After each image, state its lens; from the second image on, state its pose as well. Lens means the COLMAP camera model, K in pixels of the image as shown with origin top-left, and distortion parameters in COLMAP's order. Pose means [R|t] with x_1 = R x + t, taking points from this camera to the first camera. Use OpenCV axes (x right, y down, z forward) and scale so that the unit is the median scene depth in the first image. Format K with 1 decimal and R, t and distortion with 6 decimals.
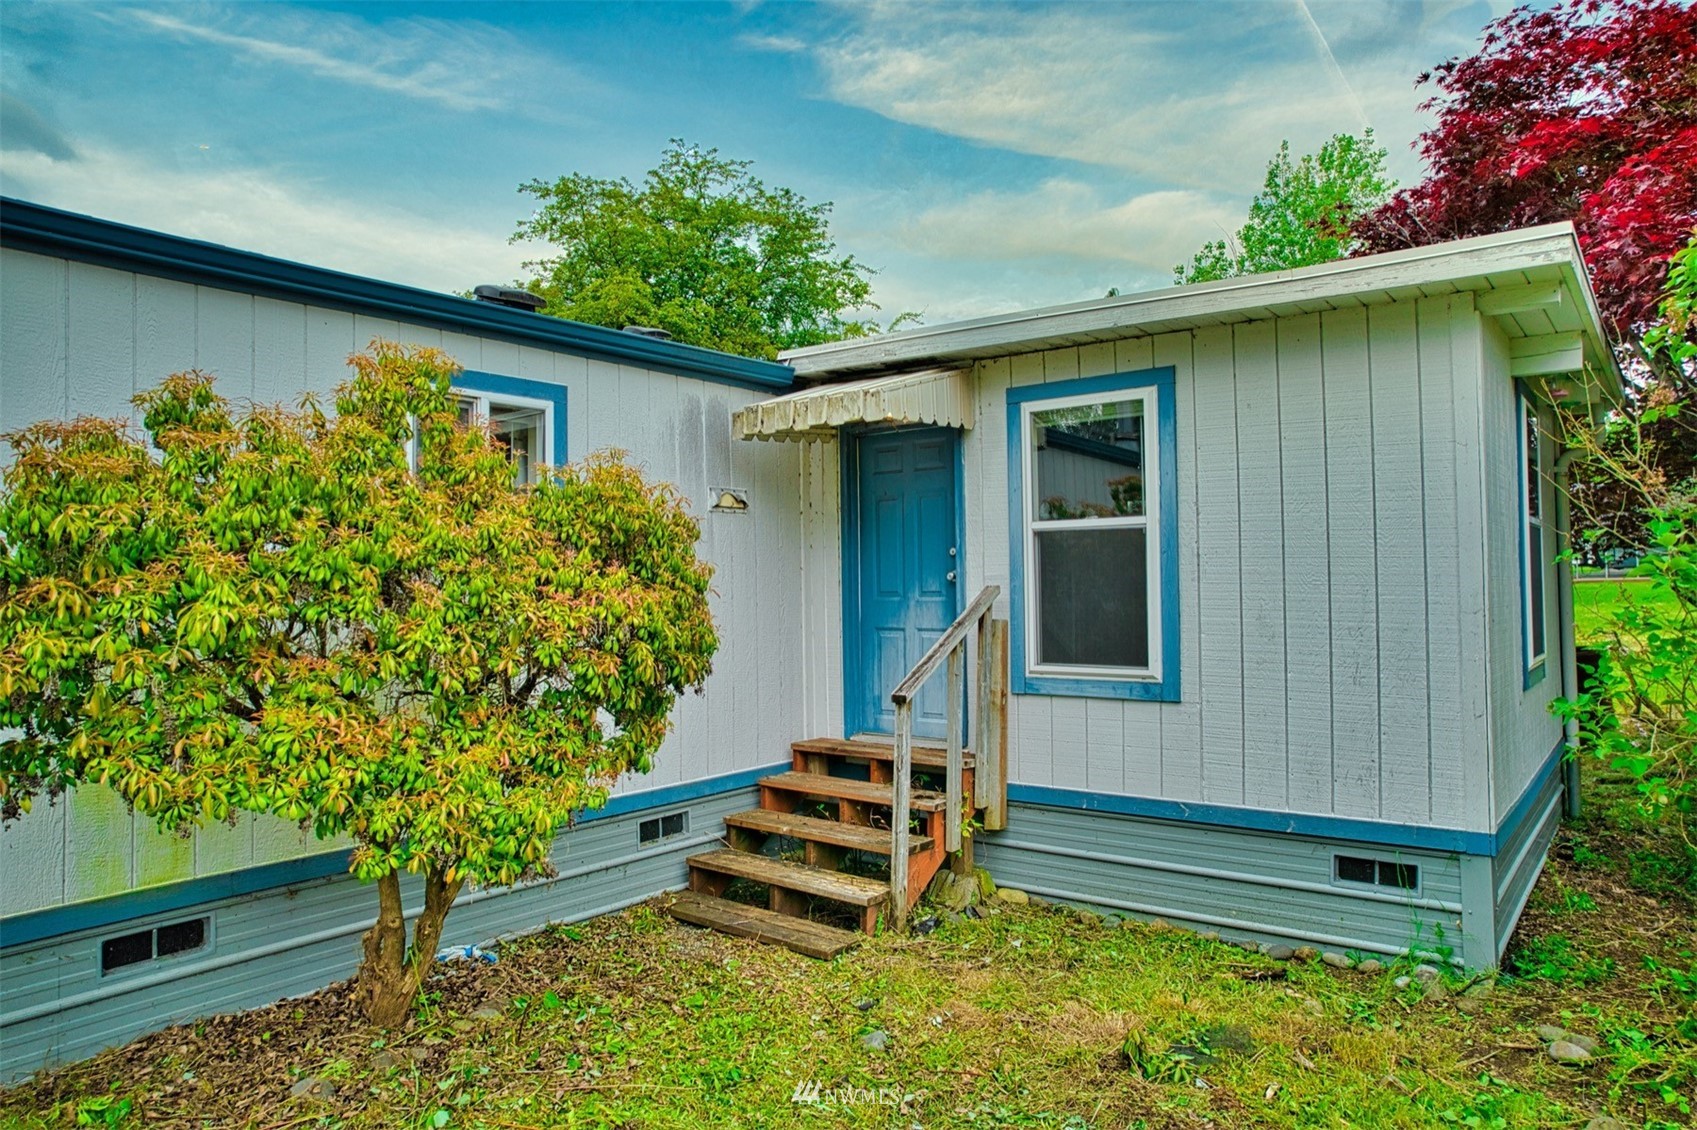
lens RADIAL K [[1068.3, 0, 848.5], [0, 1068.3, 565.0], [0, 0, 1]] dist [-0.083942, 0.065703]
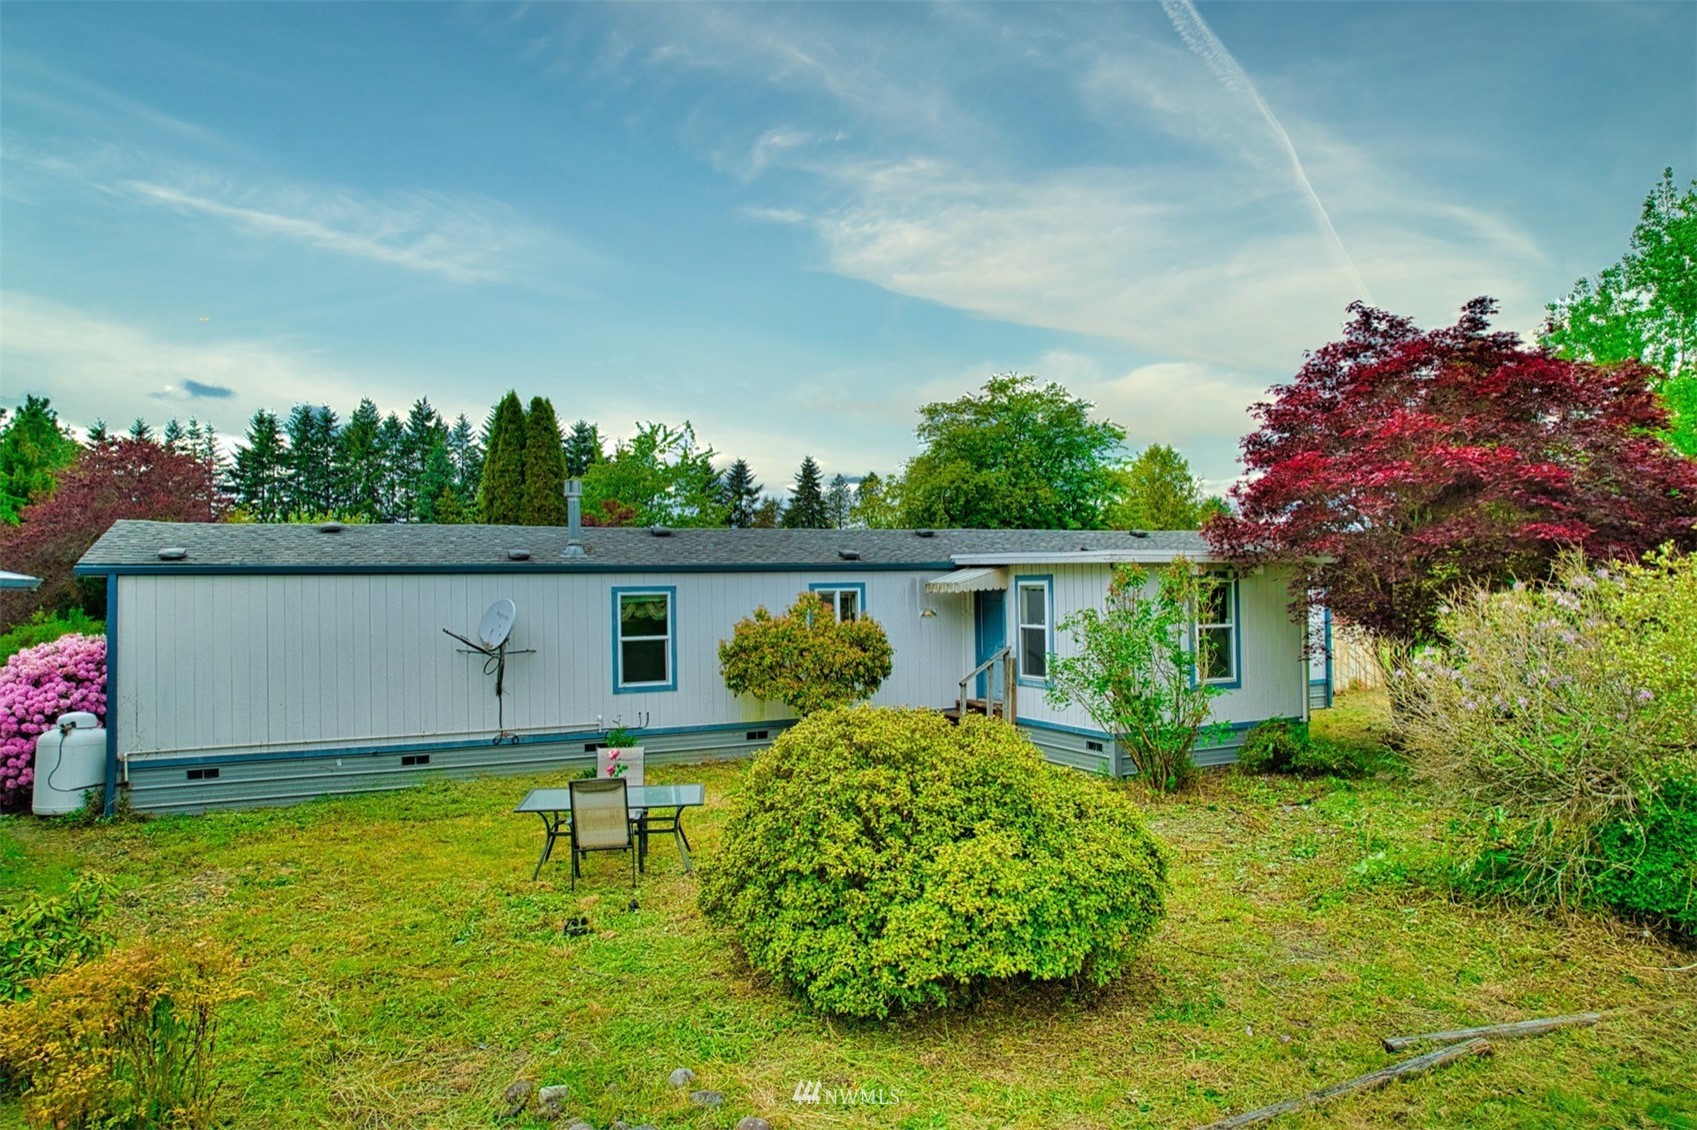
lens RADIAL K [[1068.3, 0, 848.5], [0, 1068.3, 565.0], [0, 0, 1]] dist [-0.083942, 0.065703]
pose [[0.889326, -0.010213, -0.457159, 1.144827], [0.013403, 0.999903, 0.003735, -0.230687], [0.457077, -0.009449, 0.889377, -1.856538]]
